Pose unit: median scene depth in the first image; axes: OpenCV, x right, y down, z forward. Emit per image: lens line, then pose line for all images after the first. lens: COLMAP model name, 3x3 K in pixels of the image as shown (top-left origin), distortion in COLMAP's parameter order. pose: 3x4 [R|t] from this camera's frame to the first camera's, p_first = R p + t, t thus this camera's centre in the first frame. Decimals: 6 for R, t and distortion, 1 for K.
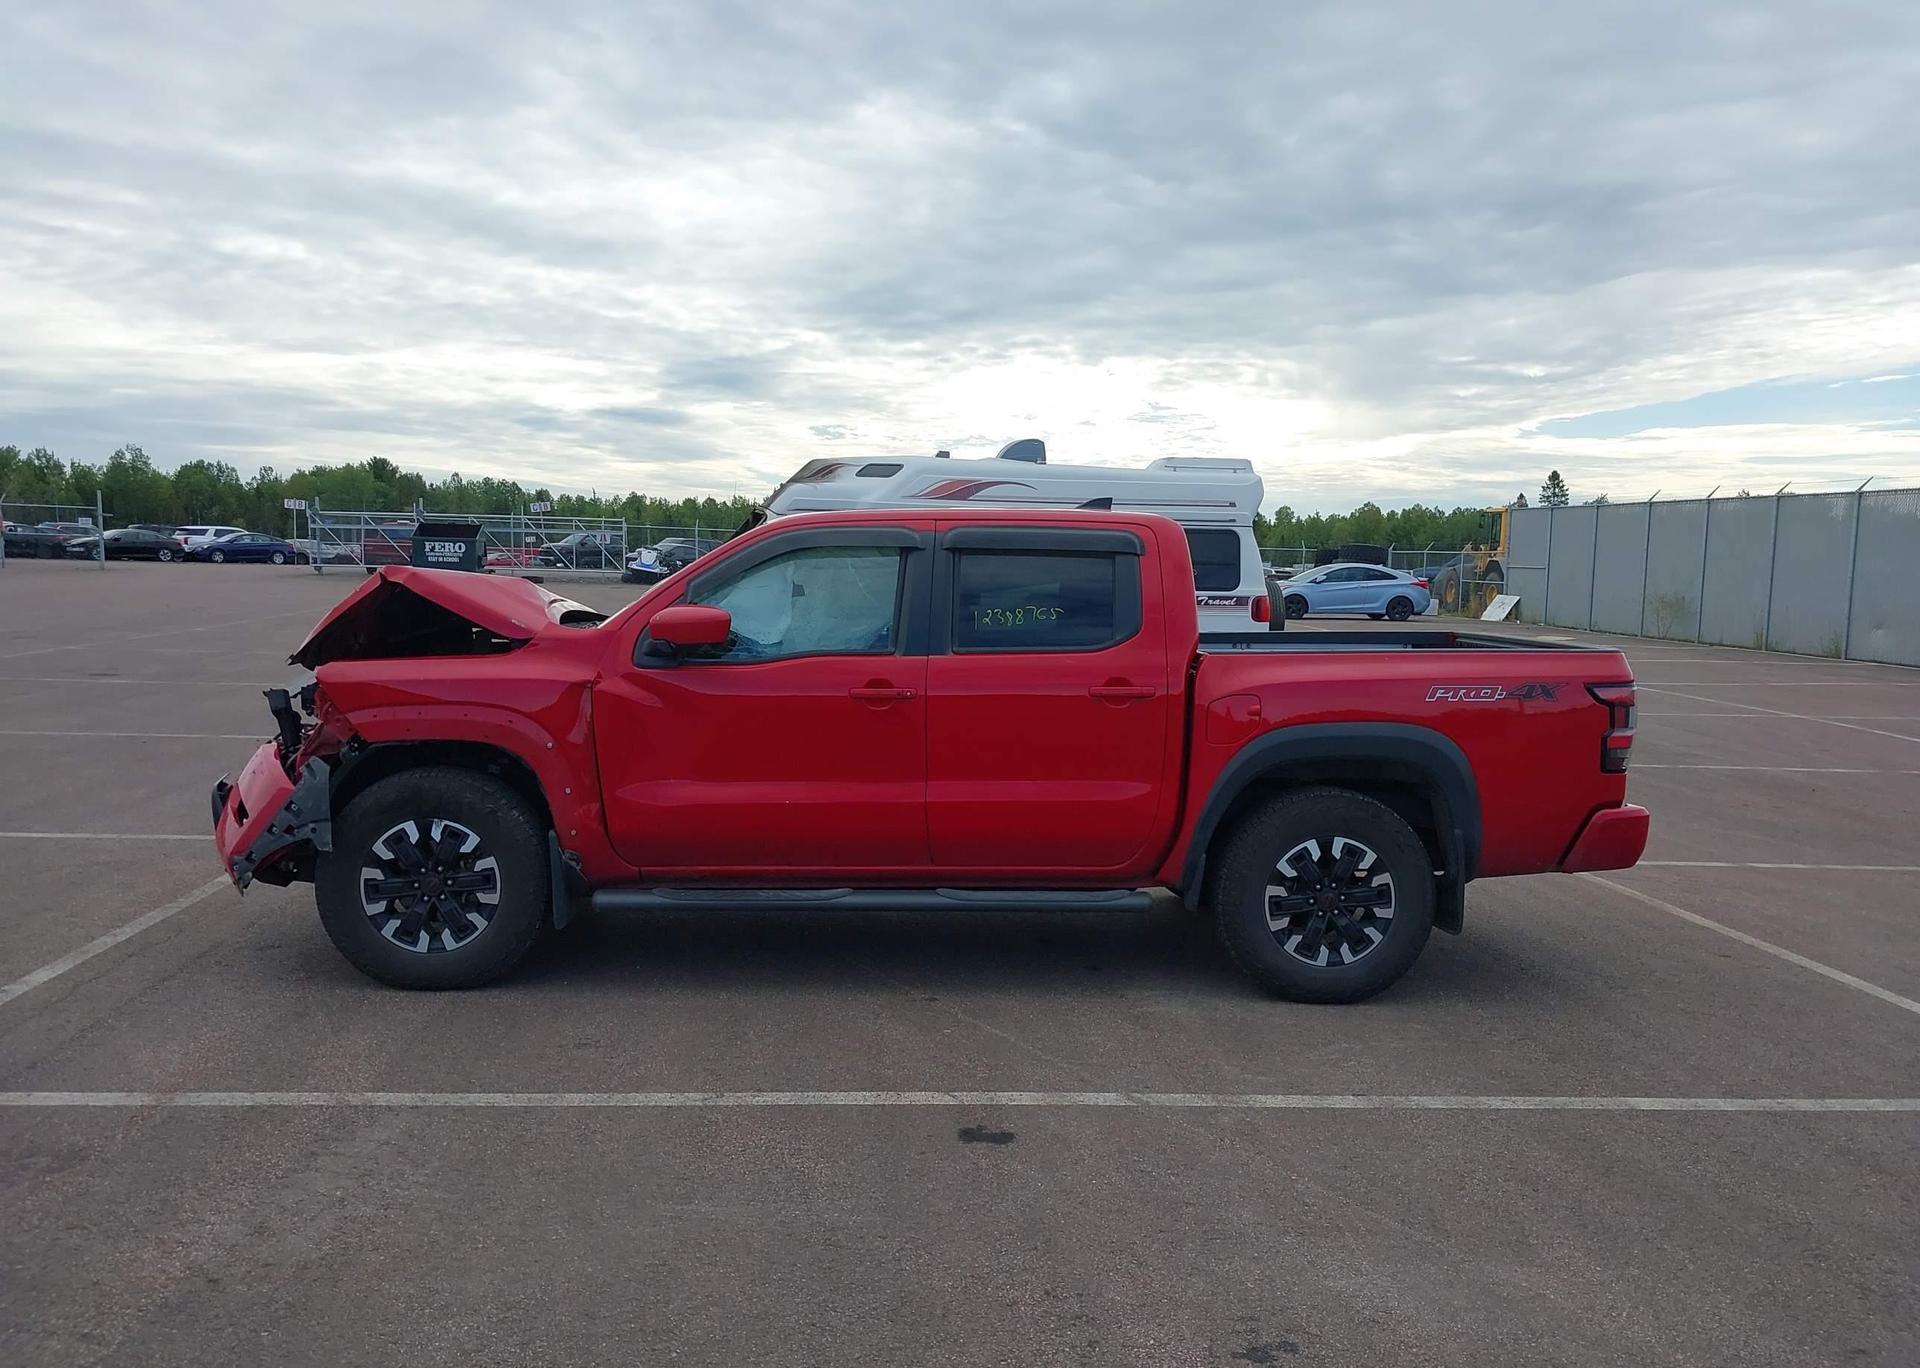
lens RADIAL K [[1507.0, 0, 970.3], [0, 1507.0, 666.4], [0, 0, 1]] dist [0.068247, -0.114440]
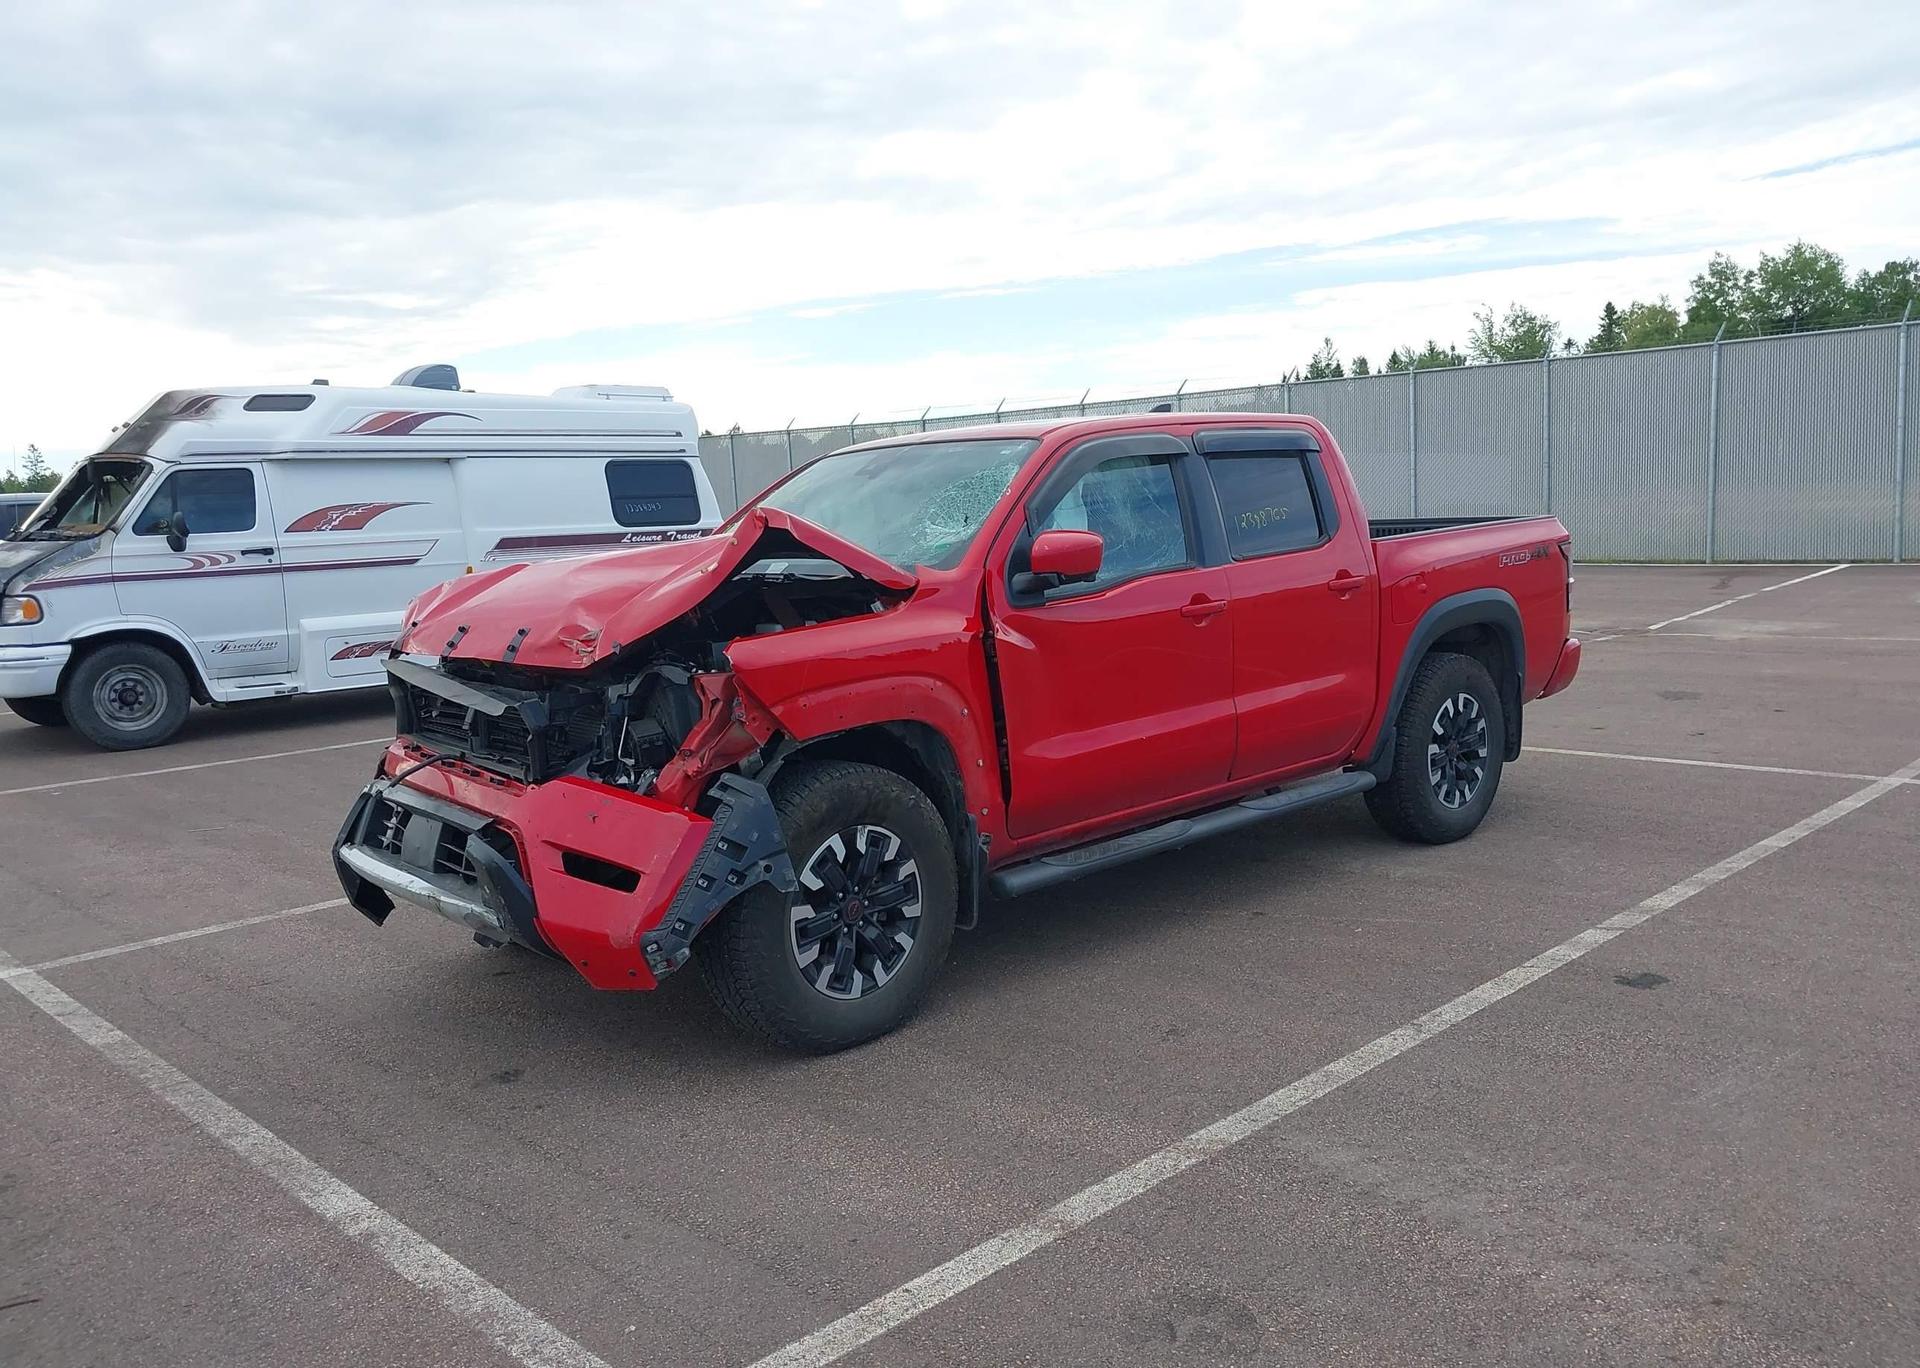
lens RADIAL K [[1507.0, 0, 970.3], [0, 1507.0, 666.4], [0, 0, 1]] dist [0.068247, -0.114440]
pose [[0.769376, -0.127981, 0.625844, -0.758008], [0.105210, 0.991733, 0.073463, -0.030367], [-0.630072, 0.009324, 0.776481, 0.349464]]
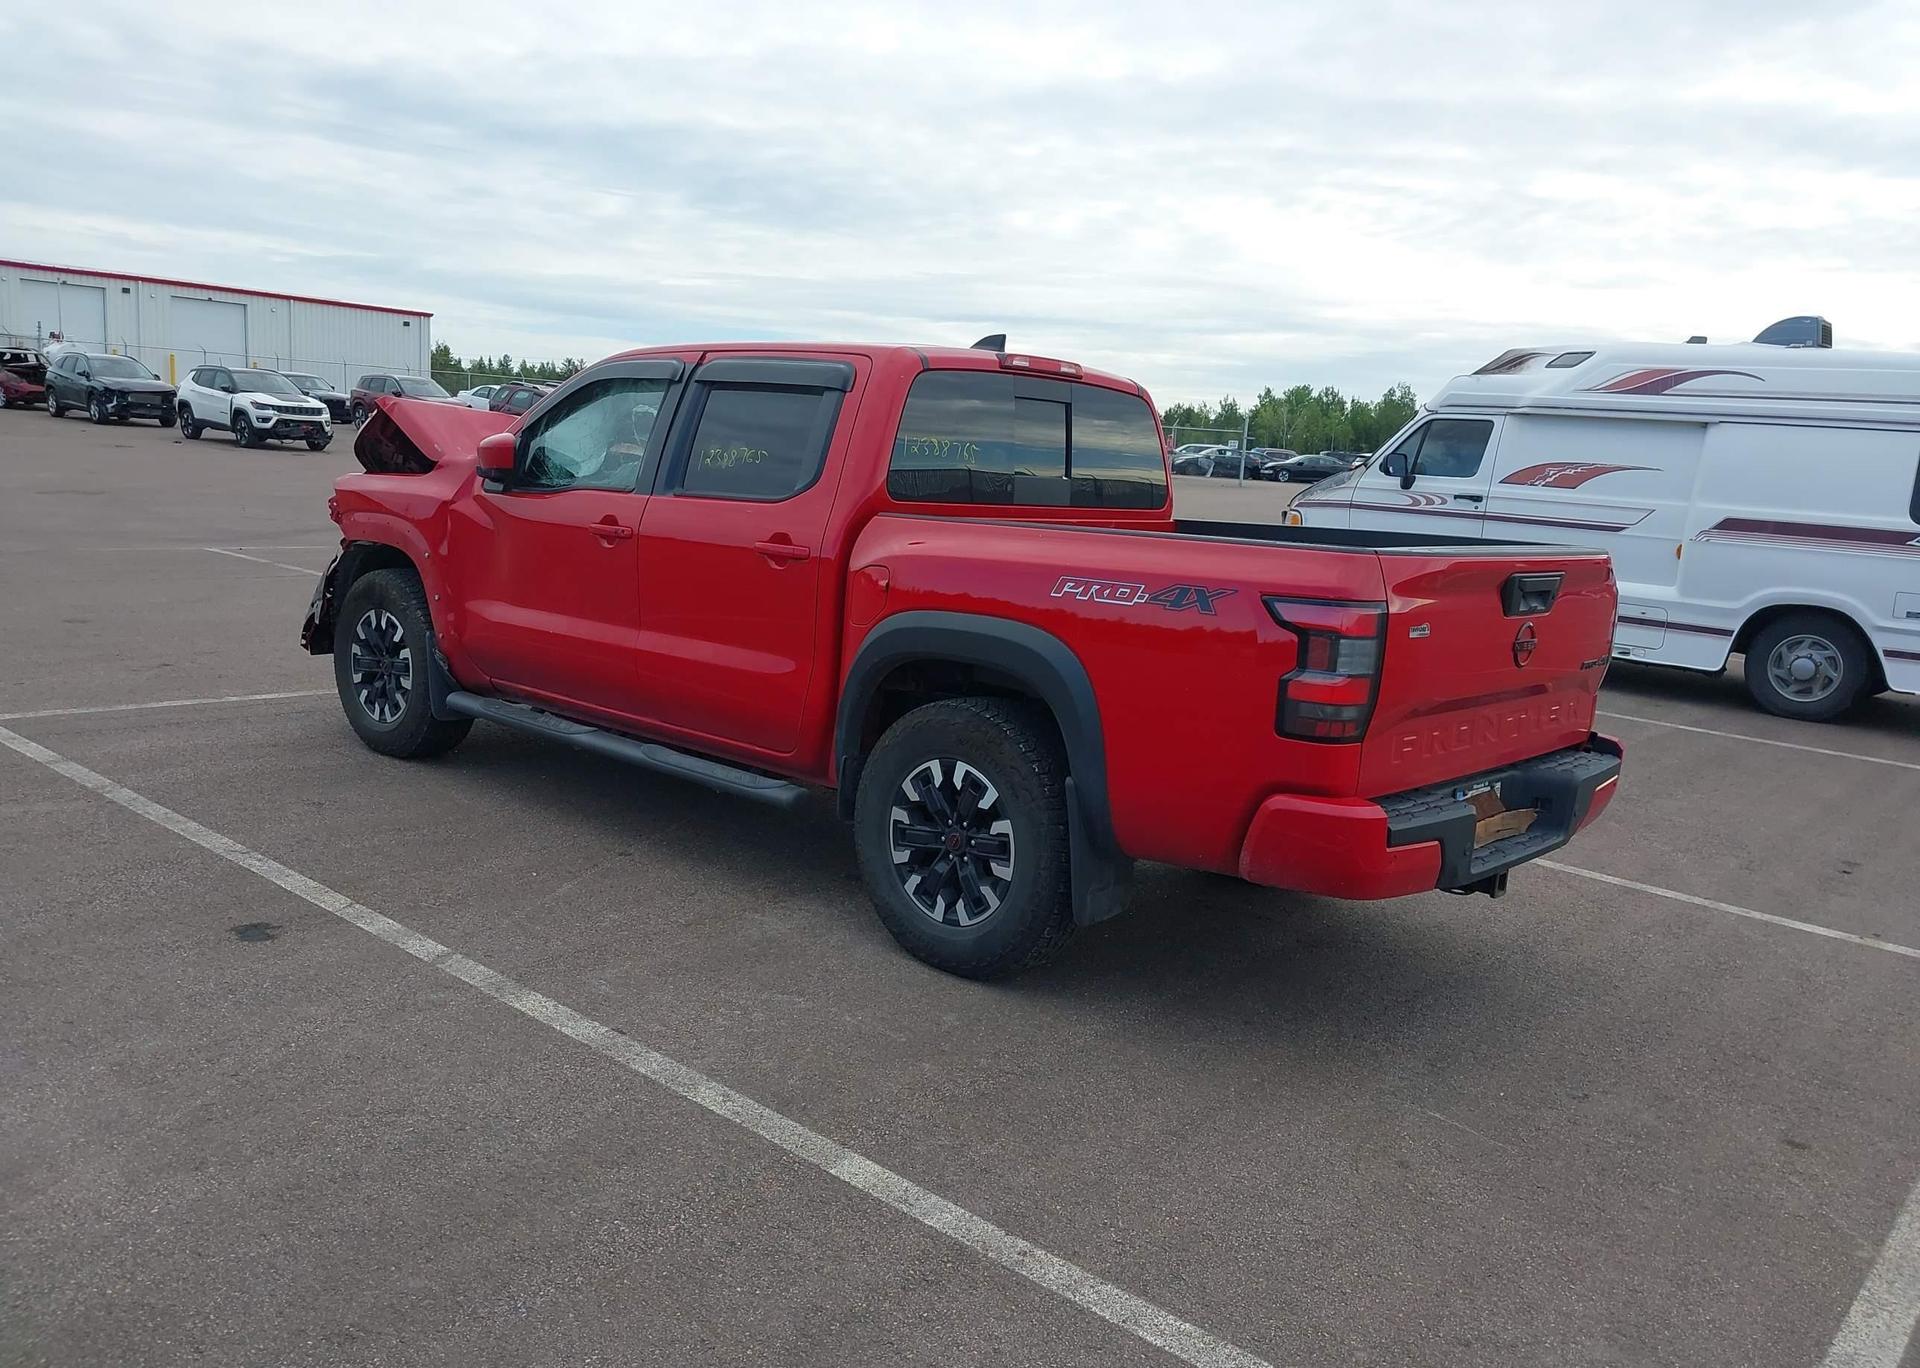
lens RADIAL K [[1507.0, 0, 970.3], [0, 1507.0, 666.4], [0, 0, 1]] dist [0.068247, -0.114440]
pose [[0.699873, 0.127269, -0.702838, 0.783777], [-0.100123, 0.991763, 0.079887, 0.003307], [0.707215, 0.014460, 0.706850, 0.467094]]
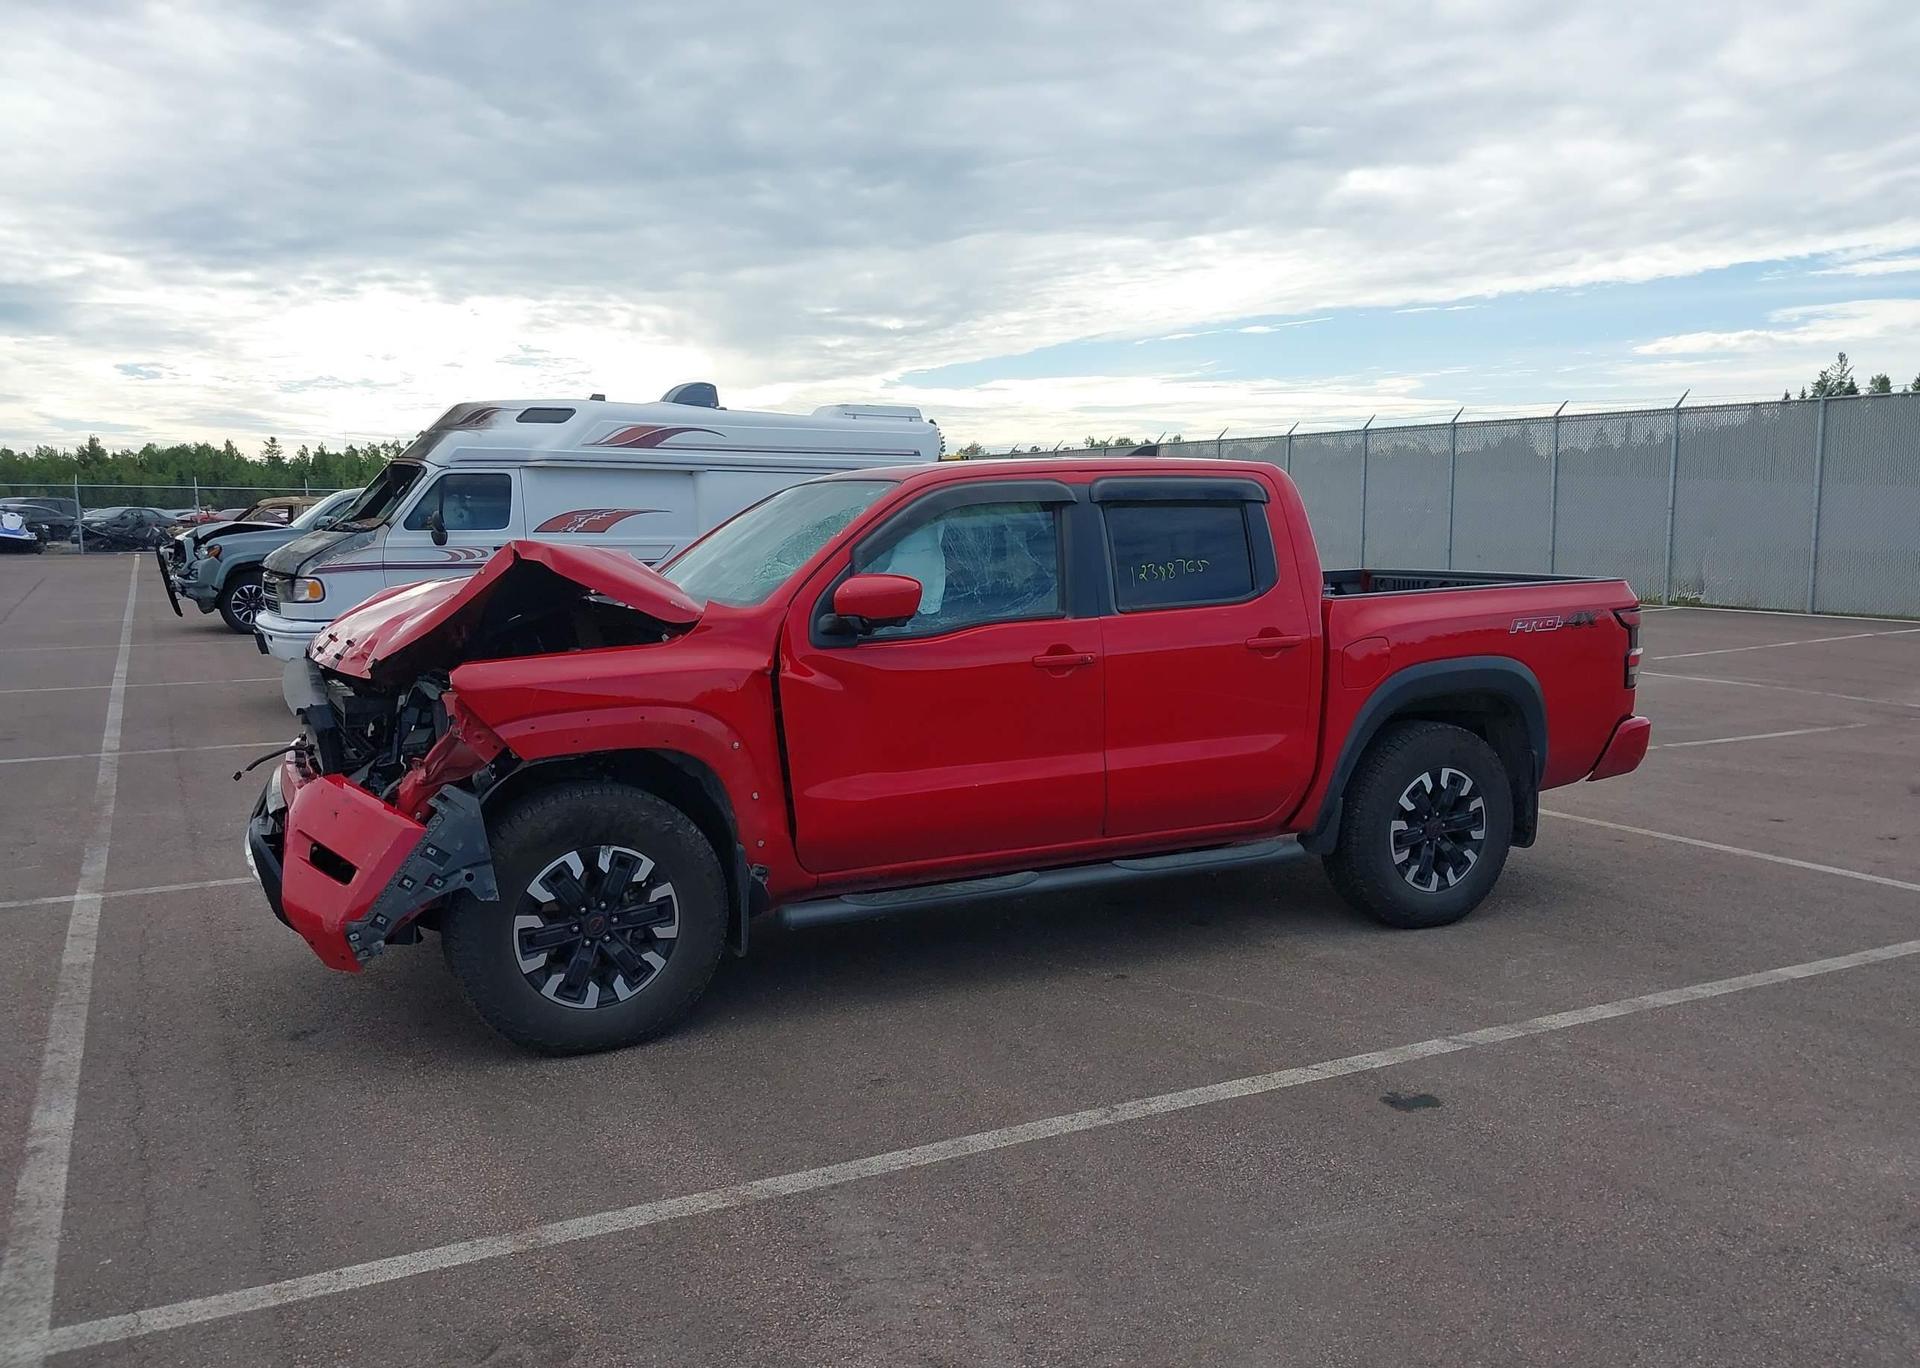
lens RADIAL K [[1507.0, 0, 970.3], [0, 1507.0, 666.4], [0, 0, 1]] dist [0.068247, -0.114440]
pose [[0.920945, -0.065718, 0.384111, -0.462433], [0.052492, 0.997615, 0.044827, -0.022162], [-0.386141, -0.021121, 0.922198, 0.160709]]
